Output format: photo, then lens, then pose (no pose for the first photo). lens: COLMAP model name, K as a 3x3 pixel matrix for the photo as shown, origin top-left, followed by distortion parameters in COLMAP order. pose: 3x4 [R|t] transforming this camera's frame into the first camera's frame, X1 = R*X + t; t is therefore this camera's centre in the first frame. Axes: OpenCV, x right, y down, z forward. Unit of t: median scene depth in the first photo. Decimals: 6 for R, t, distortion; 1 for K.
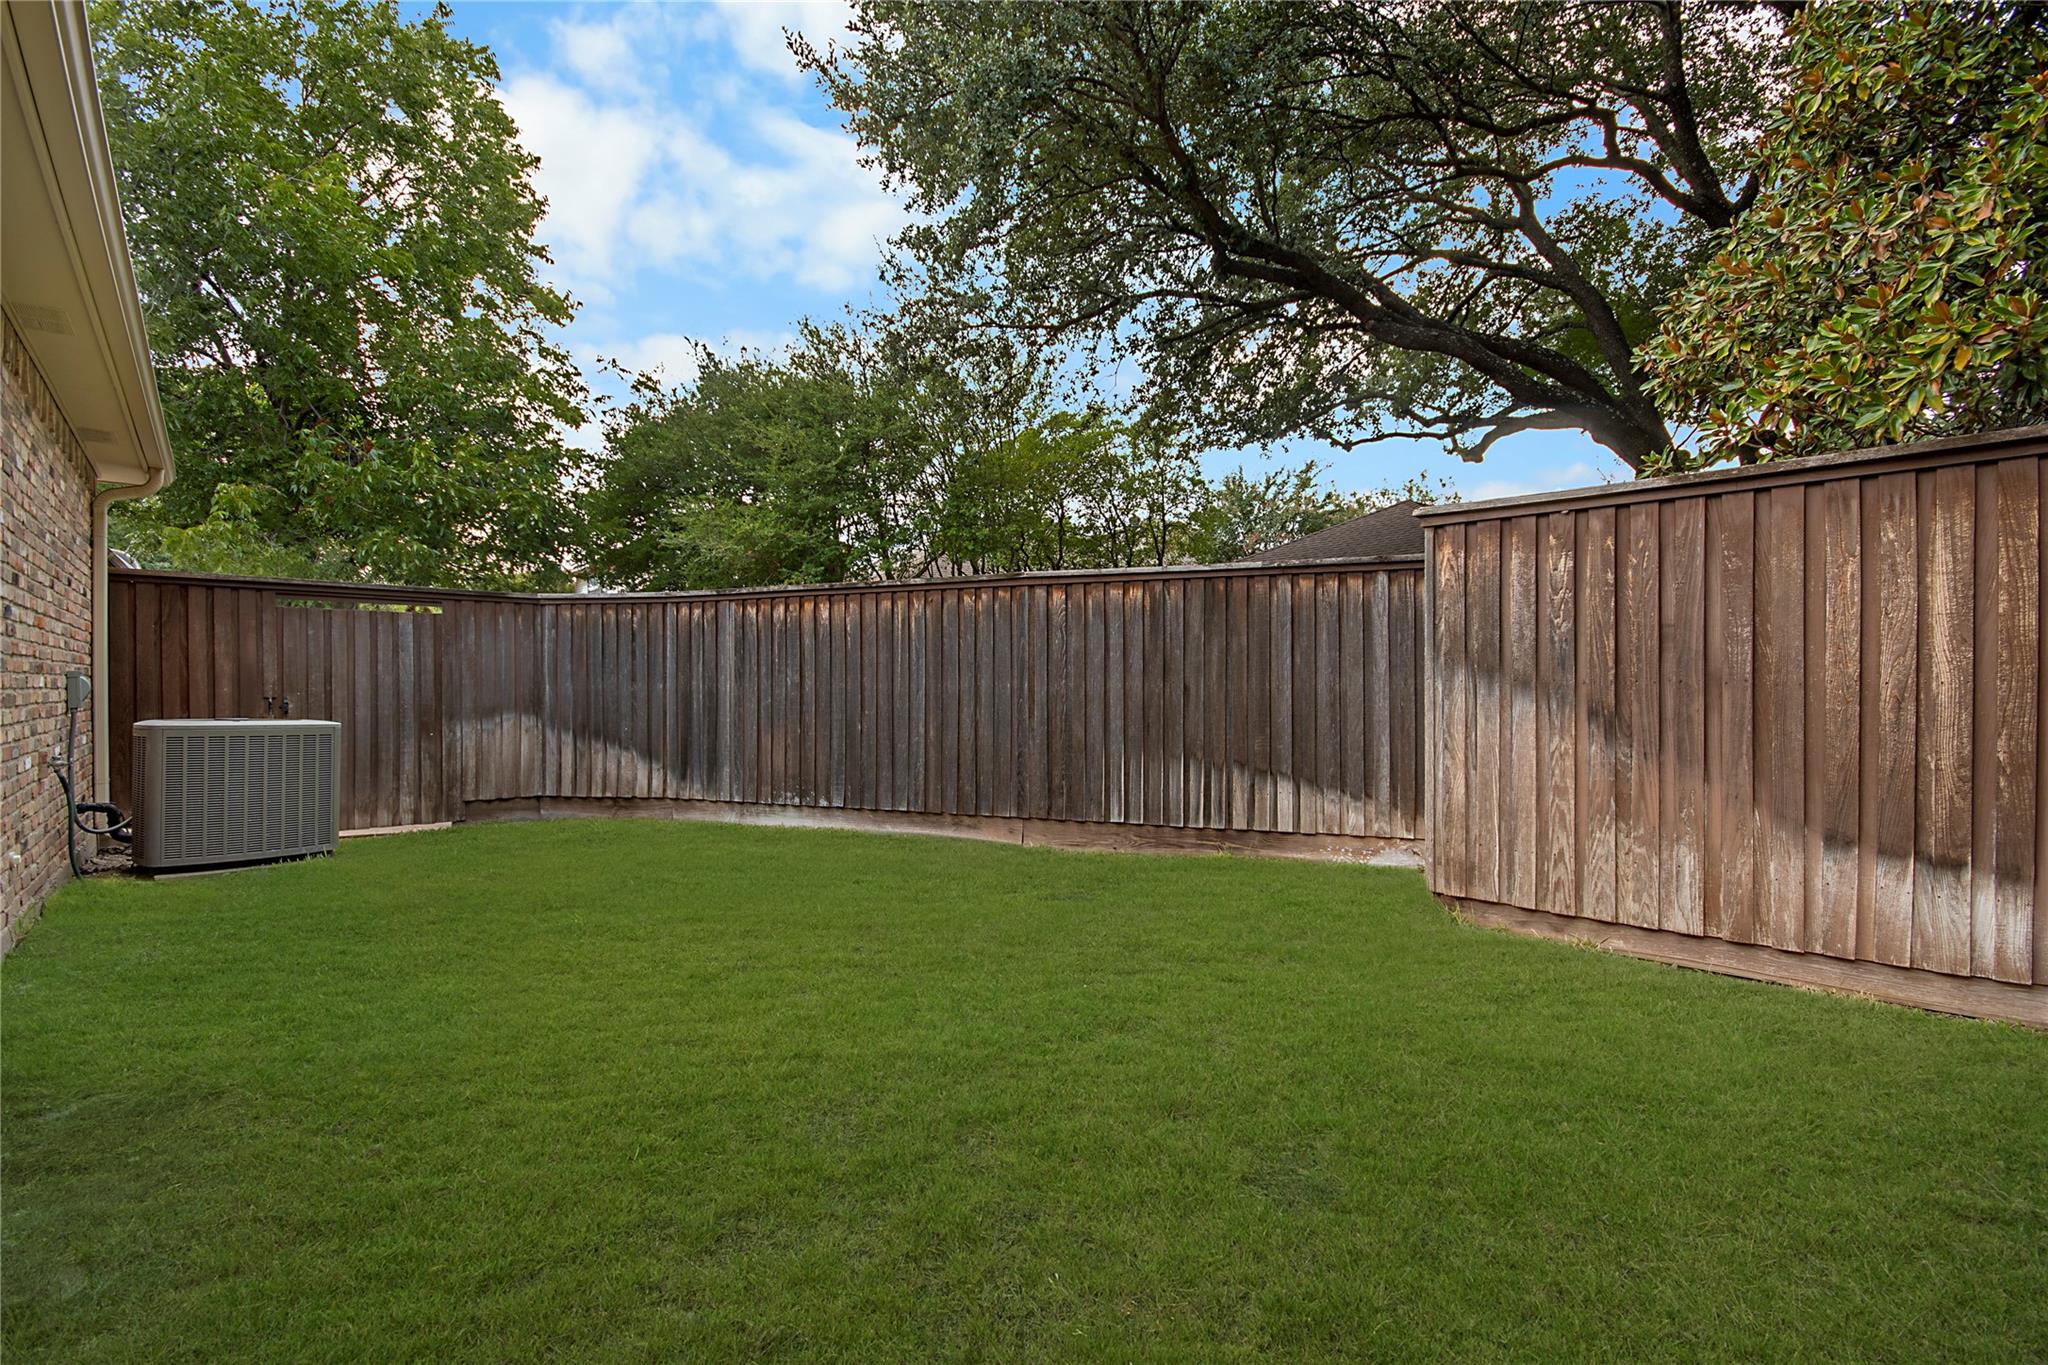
lens RADIAL K [[925.9, 0, 1024.2], [0, 925.9, 690.6], [0, 0, 1]] dist [-0.001256, -0.001289]
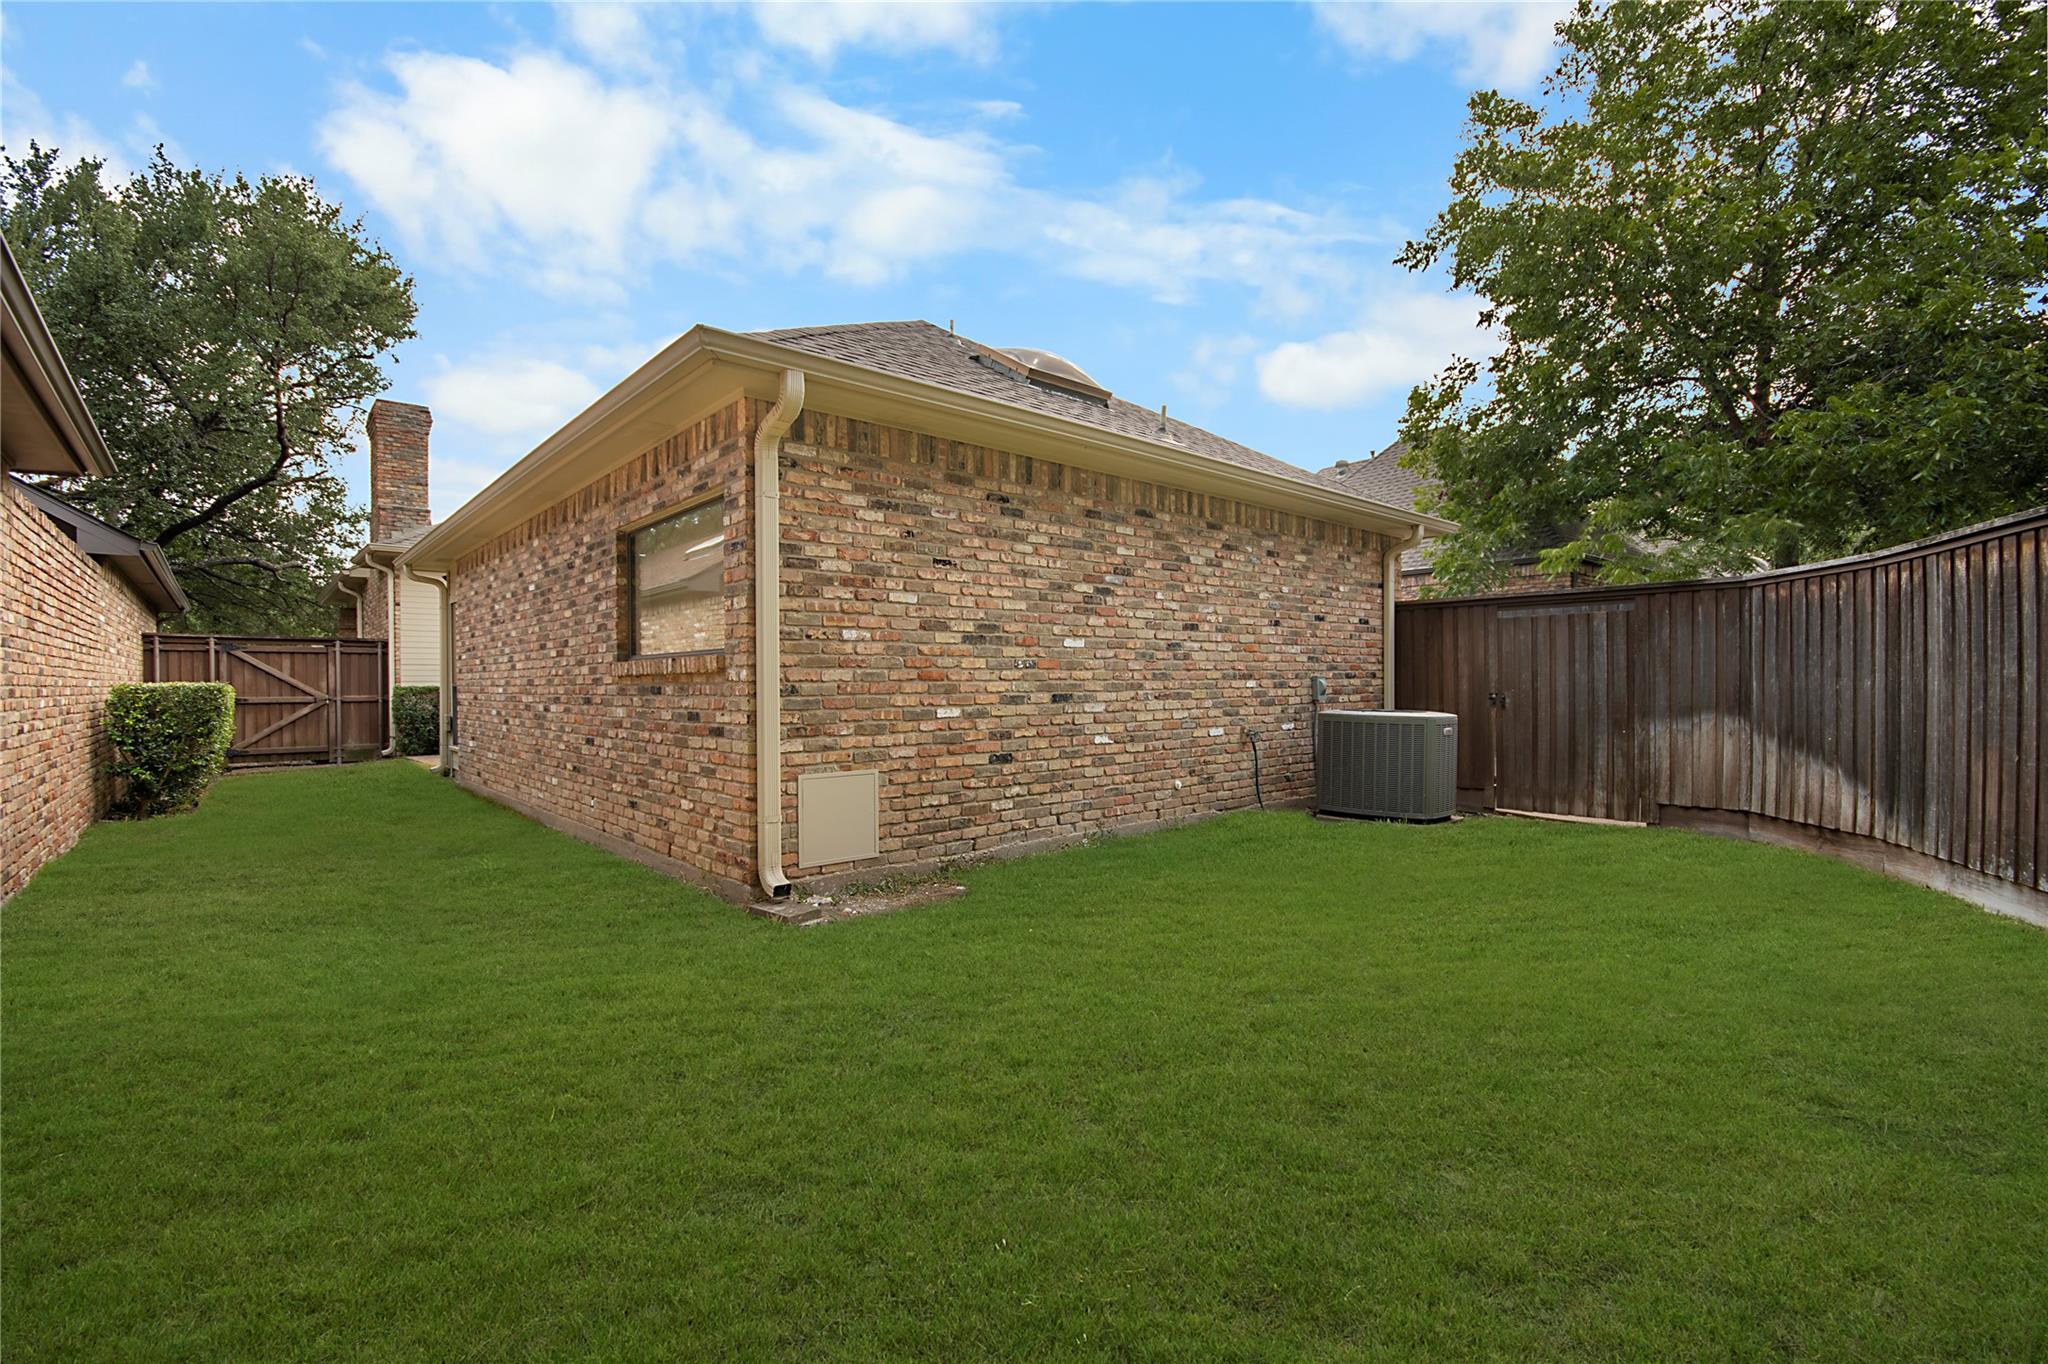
lens RADIAL K [[925.9, 0, 1024.2], [0, 925.9, 688.6], [0, 0, 1]] dist [-0.001256, -0.001289]
pose [[-0.015602, 0.005768, -0.999862, 0.359652], [0.003927, 0.999976, 0.005708, -0.007406], [0.999871, -0.003838, -0.015625, 0.362275]]
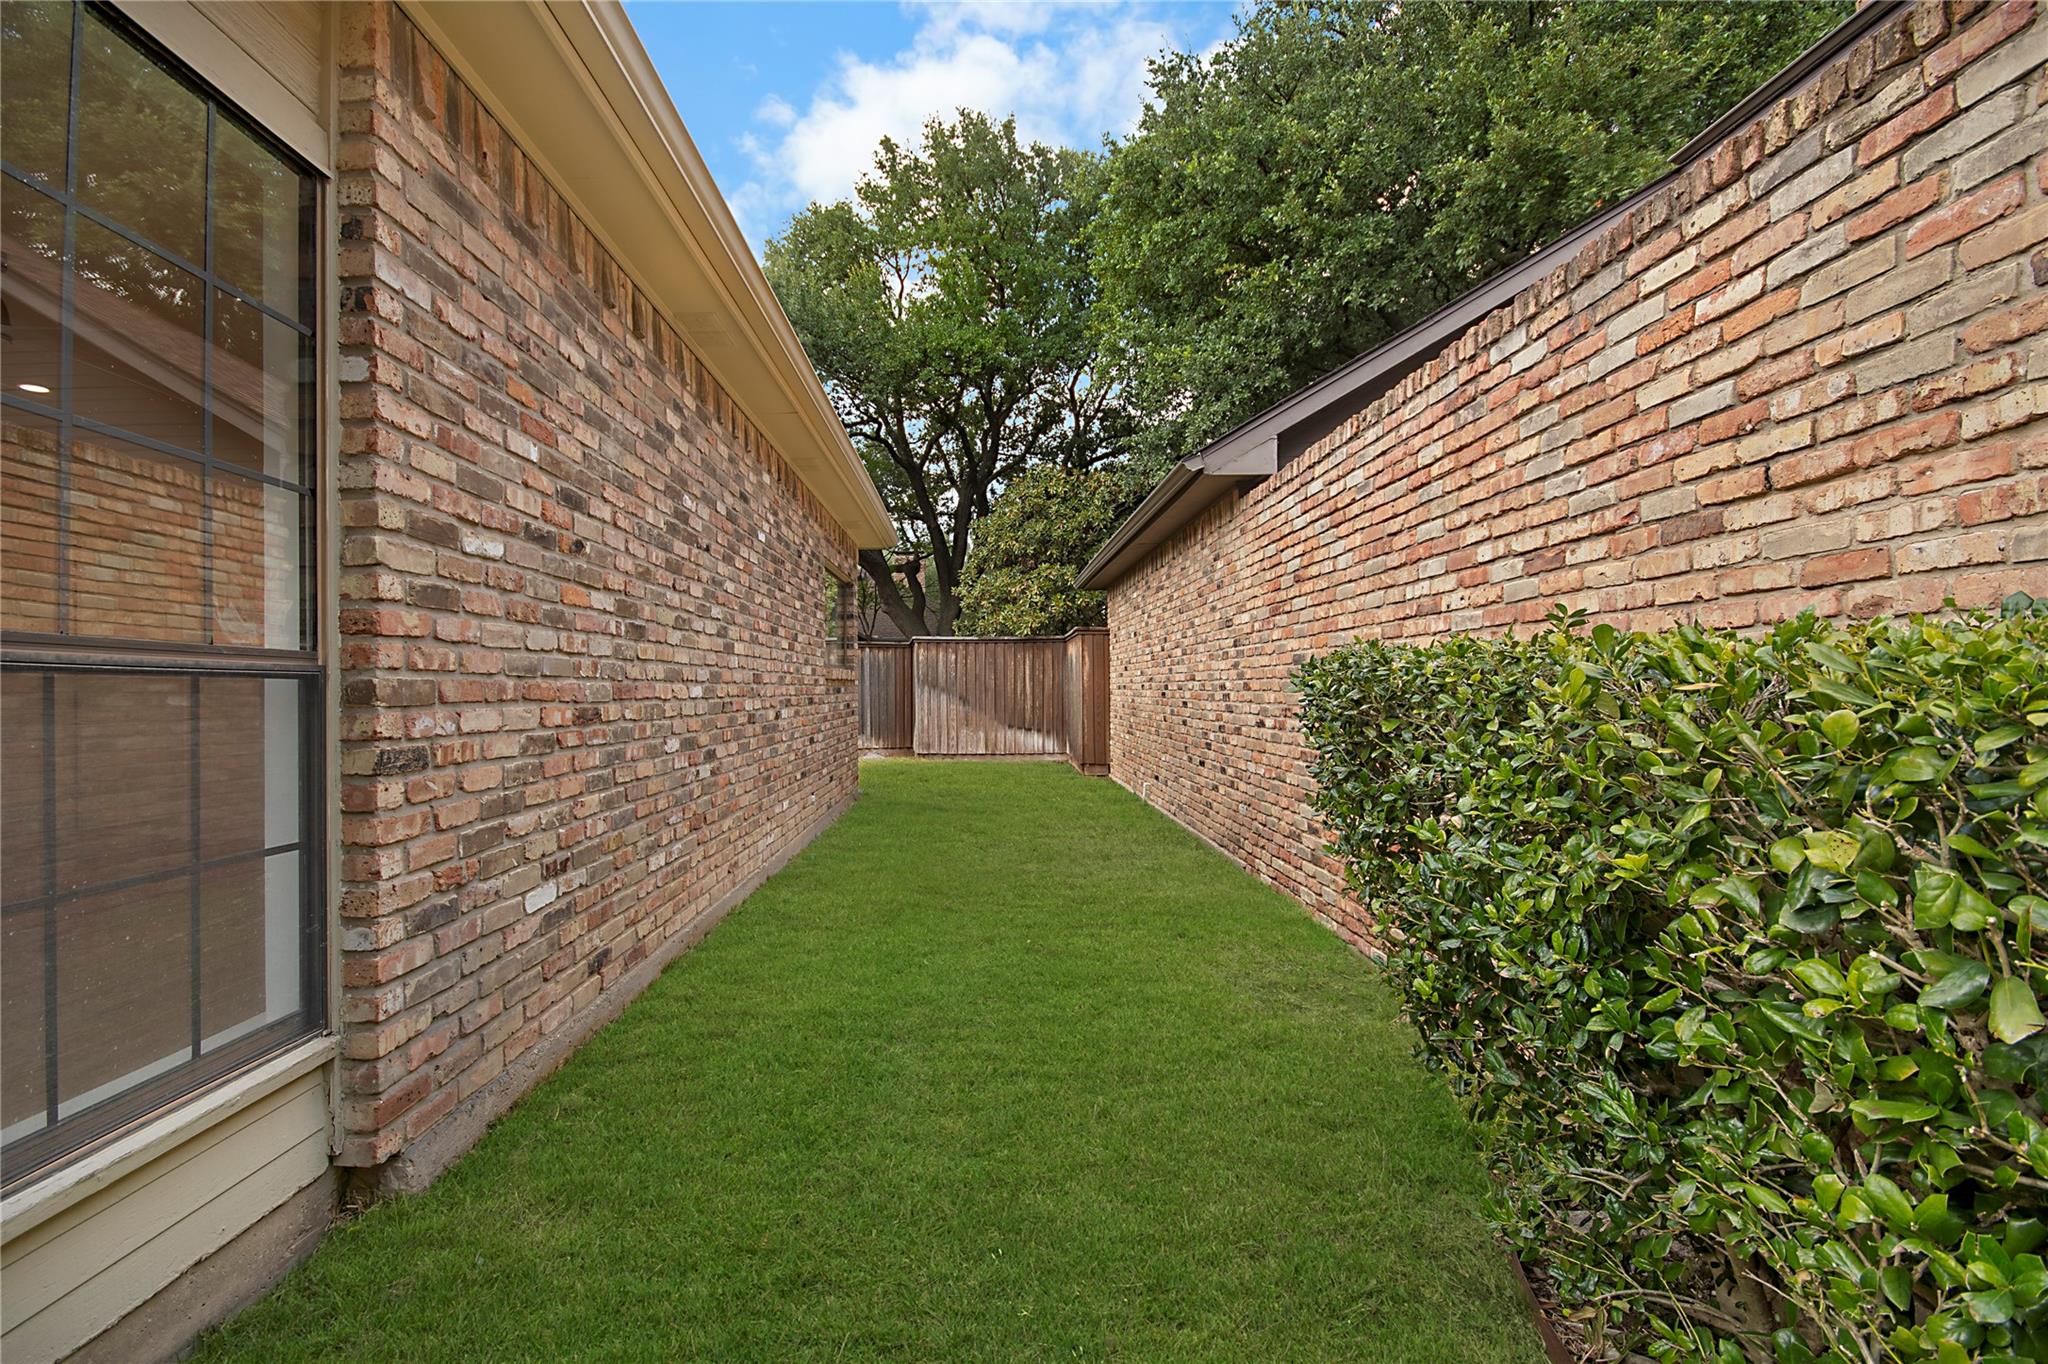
lens RADIAL K [[925.9, 0, 1024.1], [0, 925.9, 685.7], [0, 0, 1]] dist [-0.001256, -0.001289]
pose [[0.627431, -0.000275, 0.778672, -0.967596], [0.007691, 0.999953, -0.005844, -0.000657], [-0.778634, 0.009655, 0.627403, -0.696669]]
